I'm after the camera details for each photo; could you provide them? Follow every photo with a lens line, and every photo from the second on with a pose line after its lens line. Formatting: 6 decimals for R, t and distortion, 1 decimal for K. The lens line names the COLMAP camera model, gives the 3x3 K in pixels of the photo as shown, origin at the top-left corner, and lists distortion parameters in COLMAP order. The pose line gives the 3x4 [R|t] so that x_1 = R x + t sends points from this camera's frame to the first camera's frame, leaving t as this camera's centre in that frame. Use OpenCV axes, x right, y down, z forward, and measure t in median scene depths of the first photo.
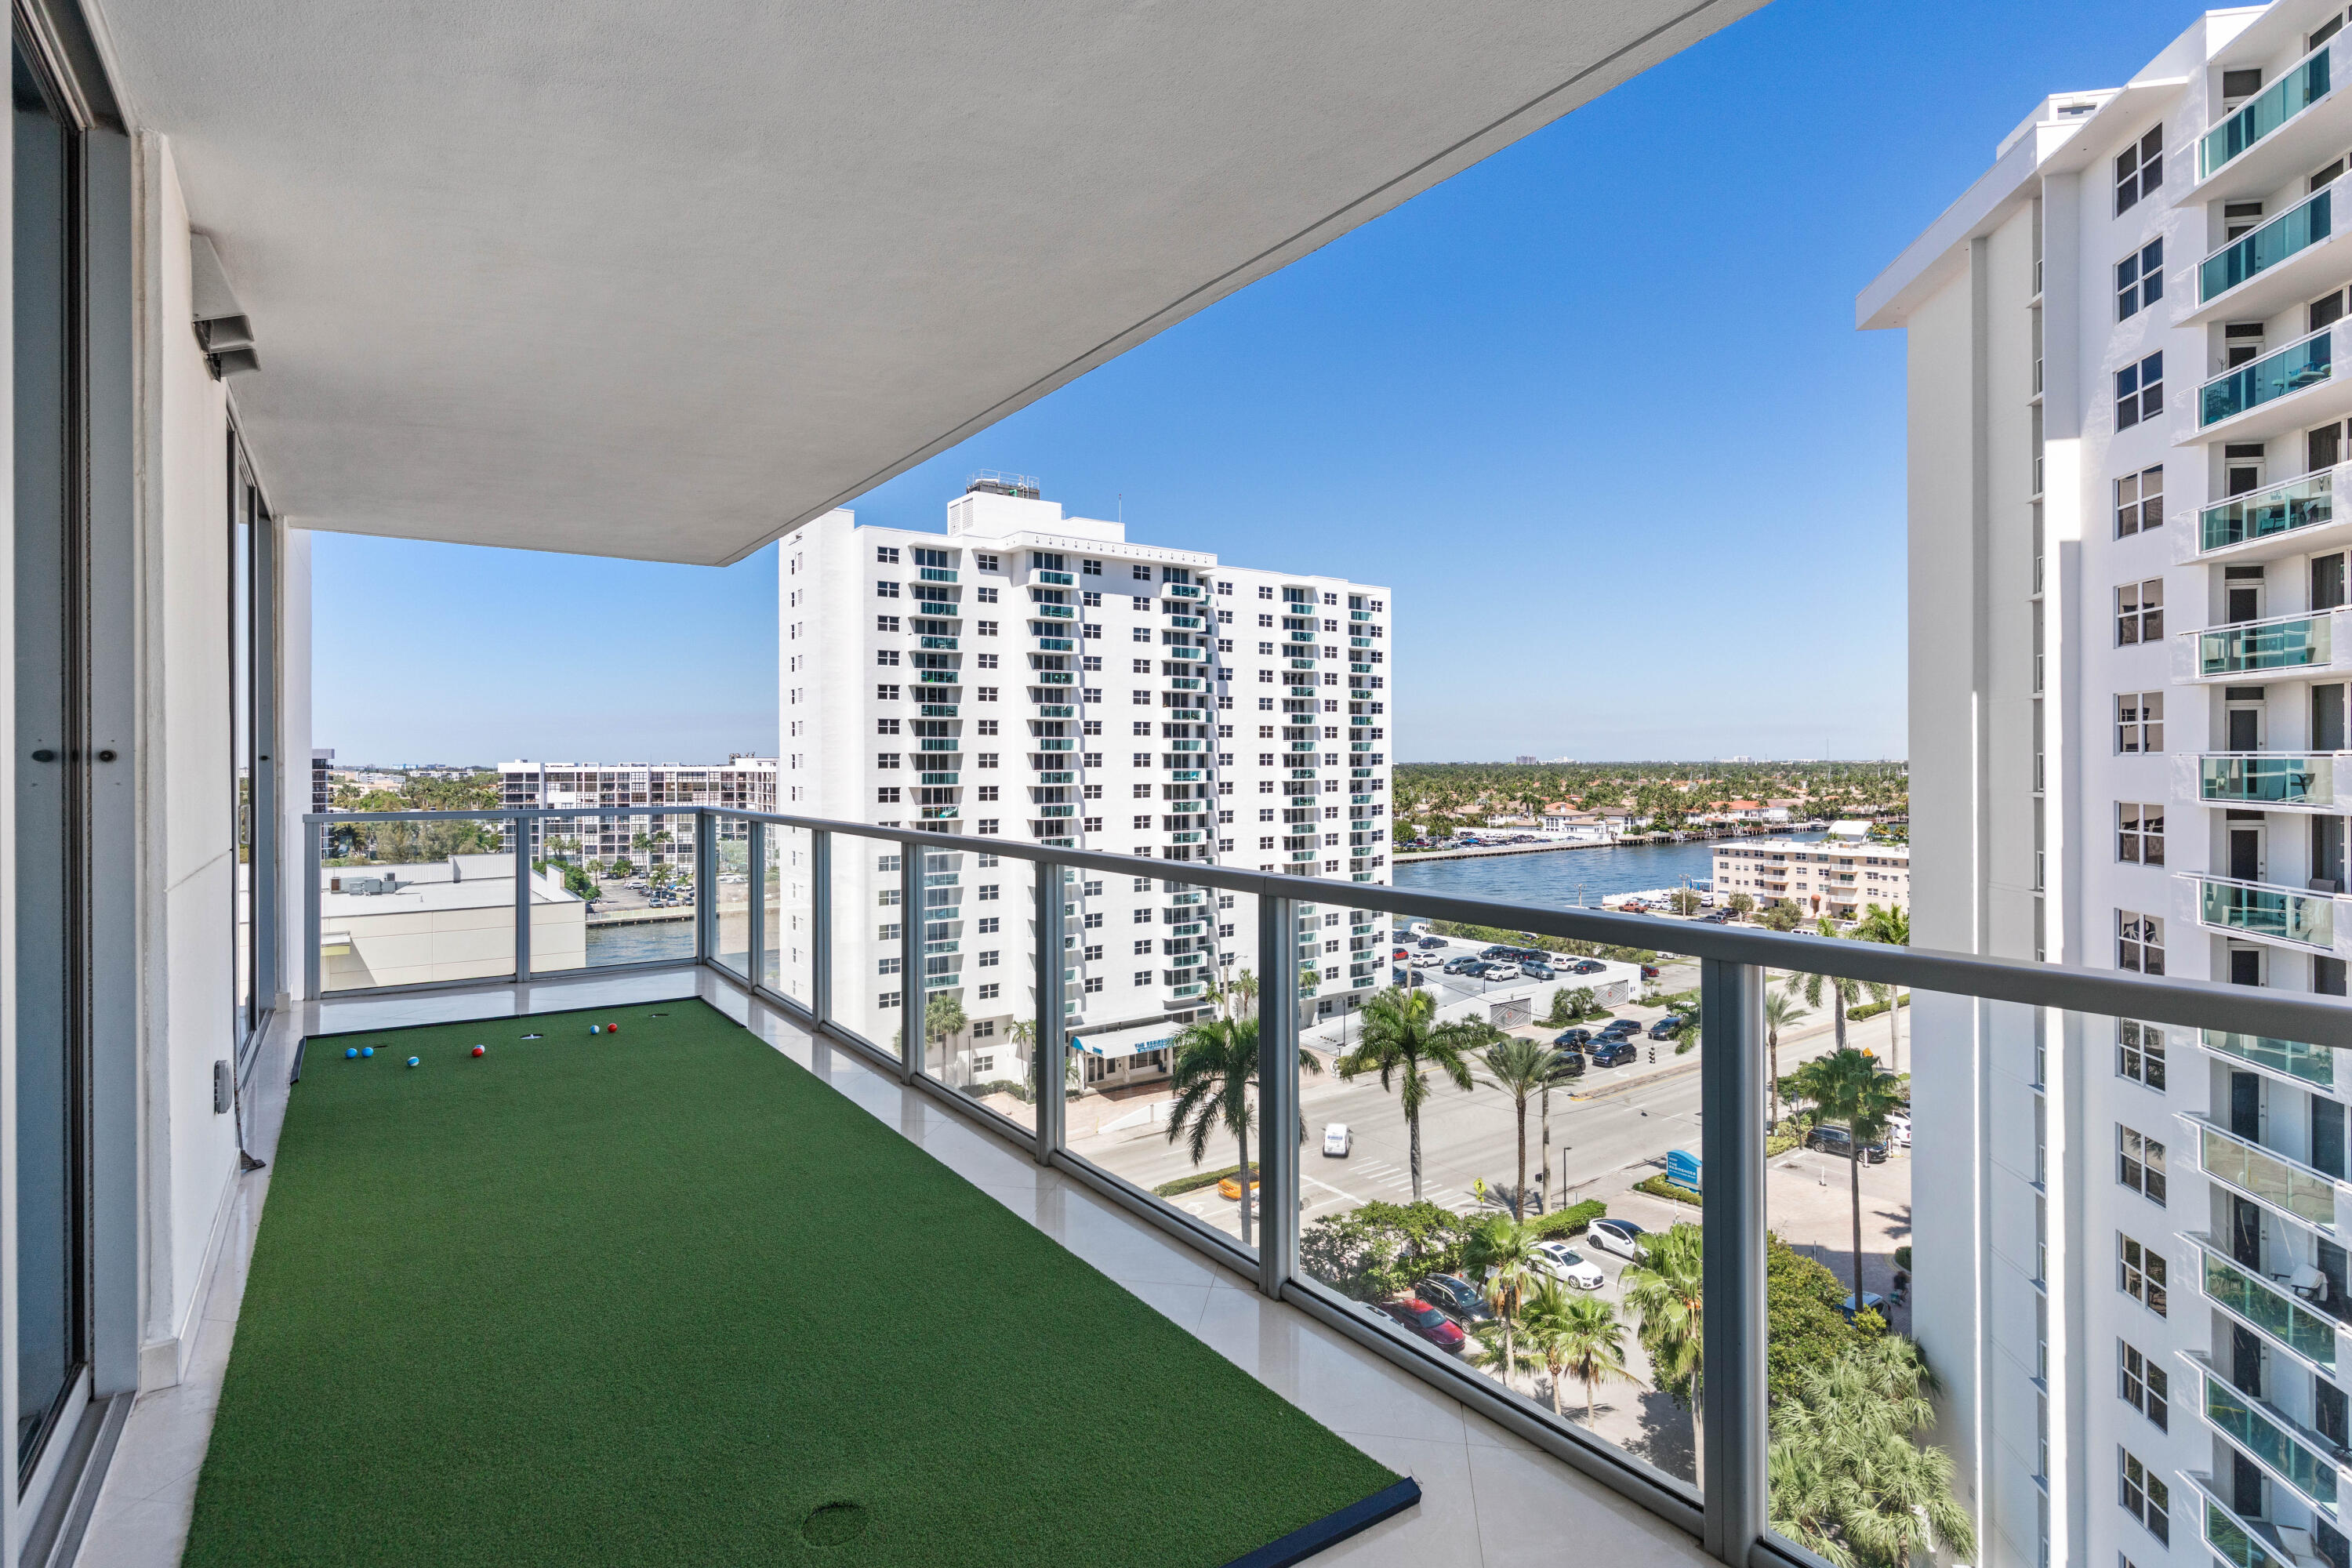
lens RADIAL K [[1148.9, 0, 1175.8], [0, 1148.9, 766.6], [0, 0, 1]] dist [-0.000596, 0.000223]
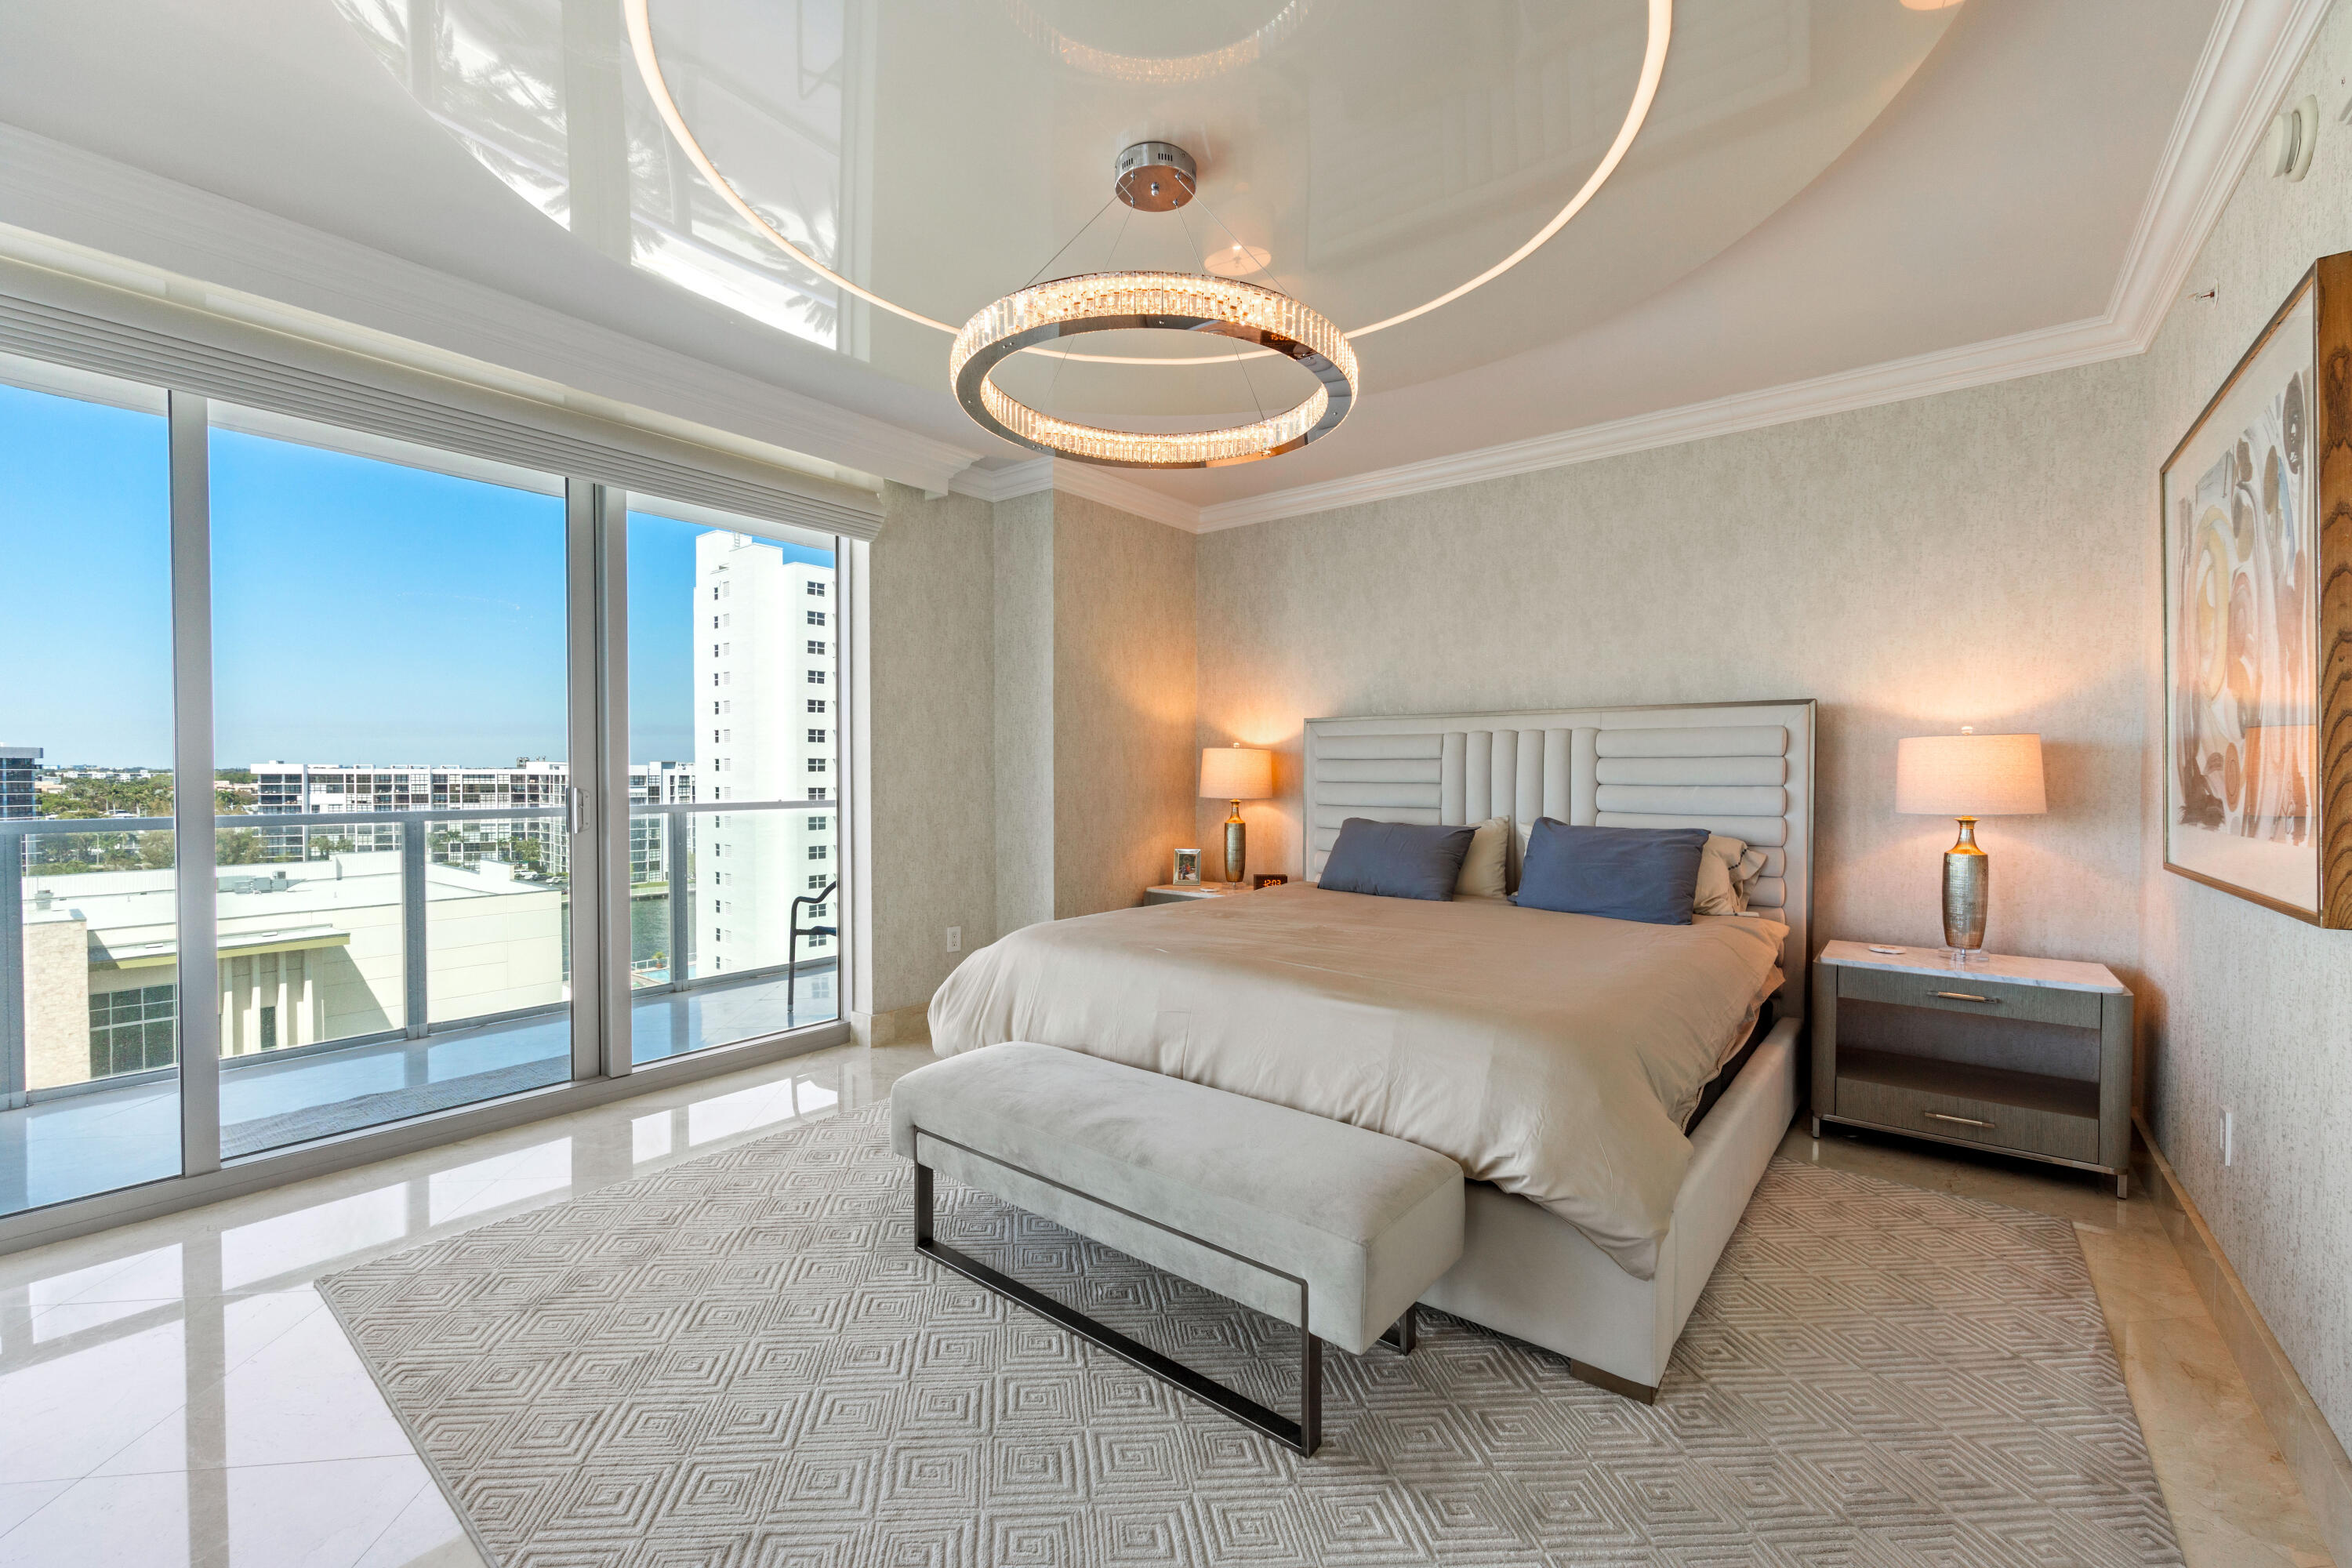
lens RADIAL K [[947.1, 0, 1187.3], [0, 947.1, 791.0], [0, 0, 1]] dist [-0.000556, 0.000274]
pose [[0.957860, 0.000872, 0.287234, -0.126665], [-0.006216, 0.999824, 0.017694, 0.001496], [-0.287168, -0.018734, 0.957697, -0.027280]]
